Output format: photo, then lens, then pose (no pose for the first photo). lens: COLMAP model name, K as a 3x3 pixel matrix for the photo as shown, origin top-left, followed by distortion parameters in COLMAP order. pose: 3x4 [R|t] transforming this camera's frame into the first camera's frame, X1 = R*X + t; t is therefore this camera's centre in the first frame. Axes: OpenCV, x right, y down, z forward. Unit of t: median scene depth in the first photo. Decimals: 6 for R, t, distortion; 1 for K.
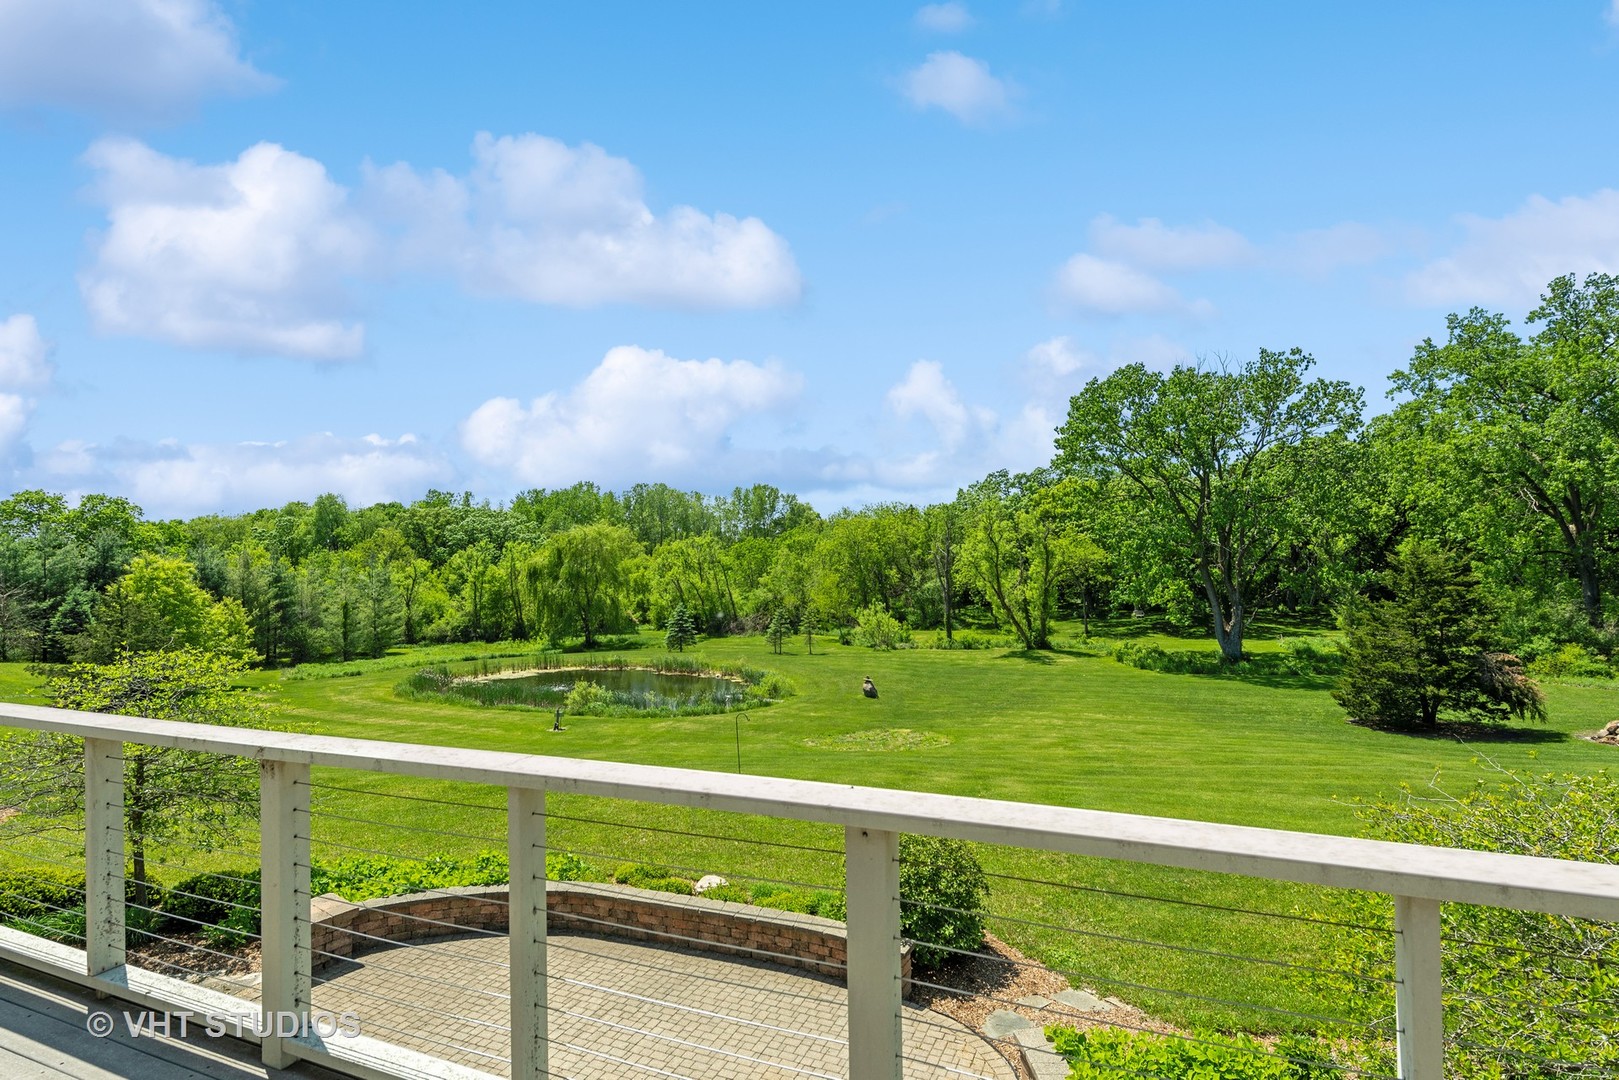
lens RADIAL K [[784.1, 0, 814.0], [0, 784.1, 553.0], [0, 0, 1]] dist [0.004526, -0.000084]
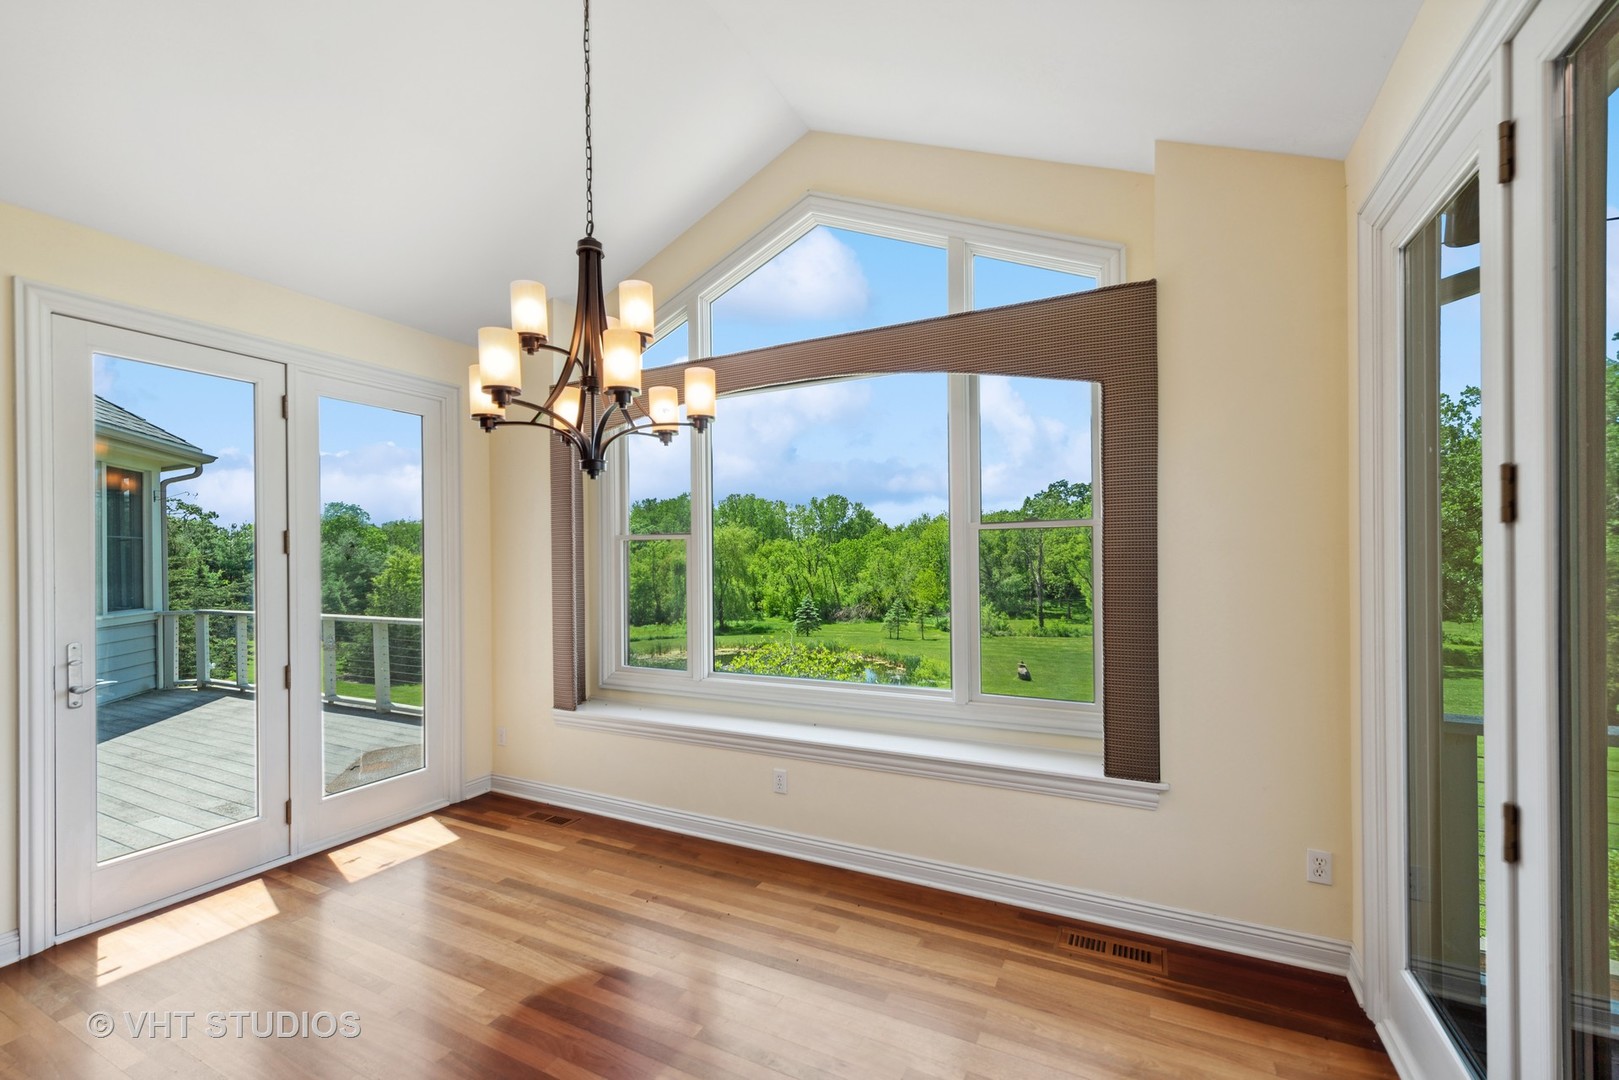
lens RADIAL K [[650.9, 0, 804.5], [0, 650.9, 557.3], [0, 0, 1]] dist [0.004020, -0.000456]
pose [[0.998031, 0.003968, -0.062601, -0.106452], [-0.003516, 0.999967, 0.007337, 0.000902], [0.062628, -0.007103, 0.998012, 0.026770]]
